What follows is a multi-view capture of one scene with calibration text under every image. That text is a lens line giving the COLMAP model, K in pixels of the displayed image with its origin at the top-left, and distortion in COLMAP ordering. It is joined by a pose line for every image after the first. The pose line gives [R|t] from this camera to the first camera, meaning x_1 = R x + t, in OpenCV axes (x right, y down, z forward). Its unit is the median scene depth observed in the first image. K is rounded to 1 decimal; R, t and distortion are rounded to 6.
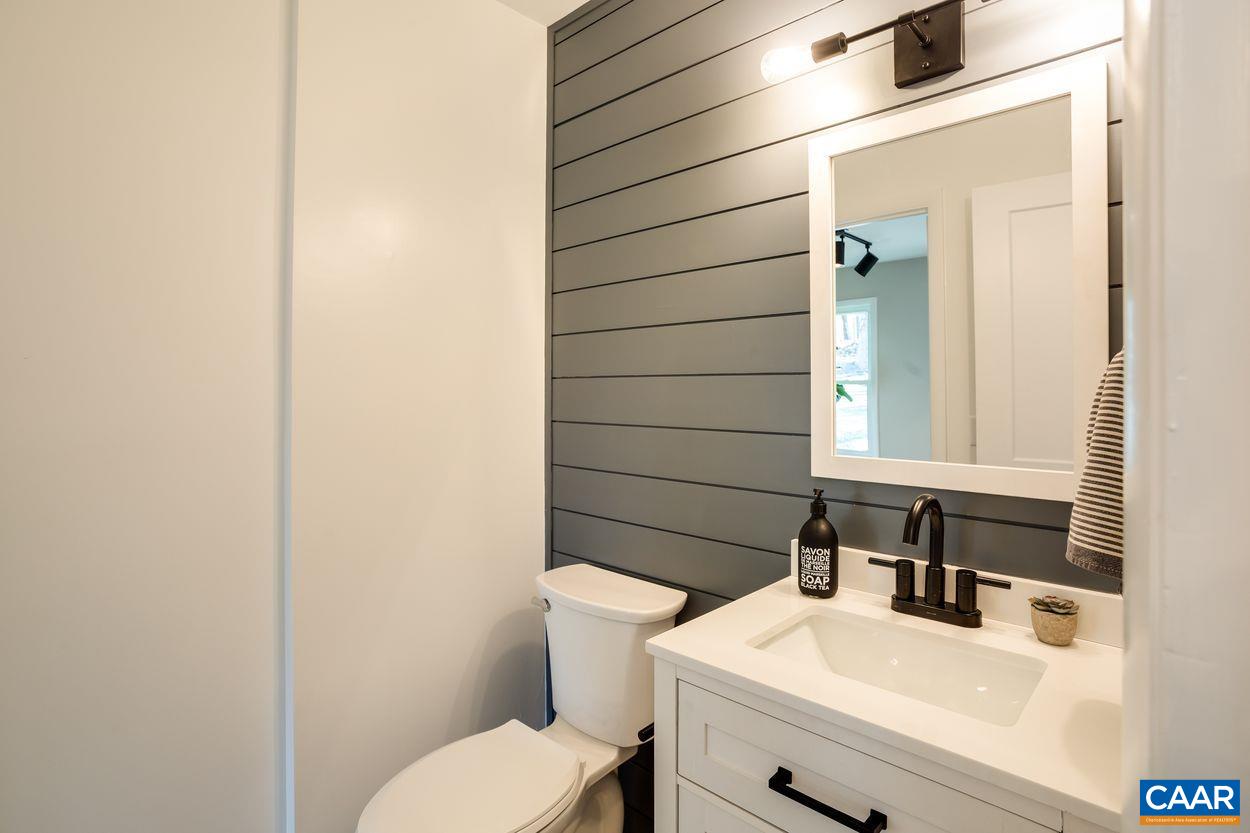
lens RADIAL K [[636.0, 0, 625.0], [0, 636.0, 416.5], [0, 0, 1]] dist [-0.020660, 0.000239]
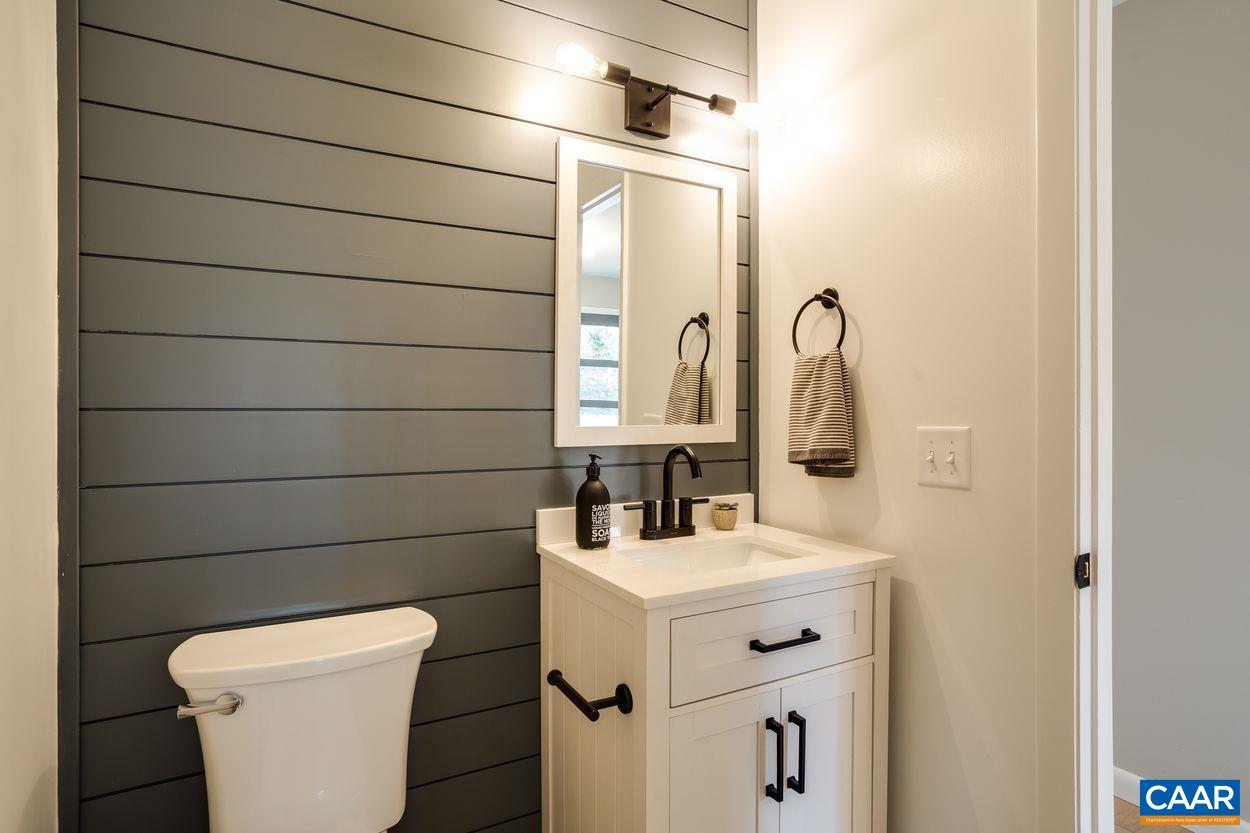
lens RADIAL K [[636.0, 0, 625.0], [0, 636.0, 416.5], [0, 0, 1]] dist [-0.020660, 0.000239]
pose [[0.319697, -0.028973, 0.947077, -0.761484], [0.025554, 0.999432, 0.021948, 0.022791], [-0.947175, 0.017185, 0.320256, 0.590594]]
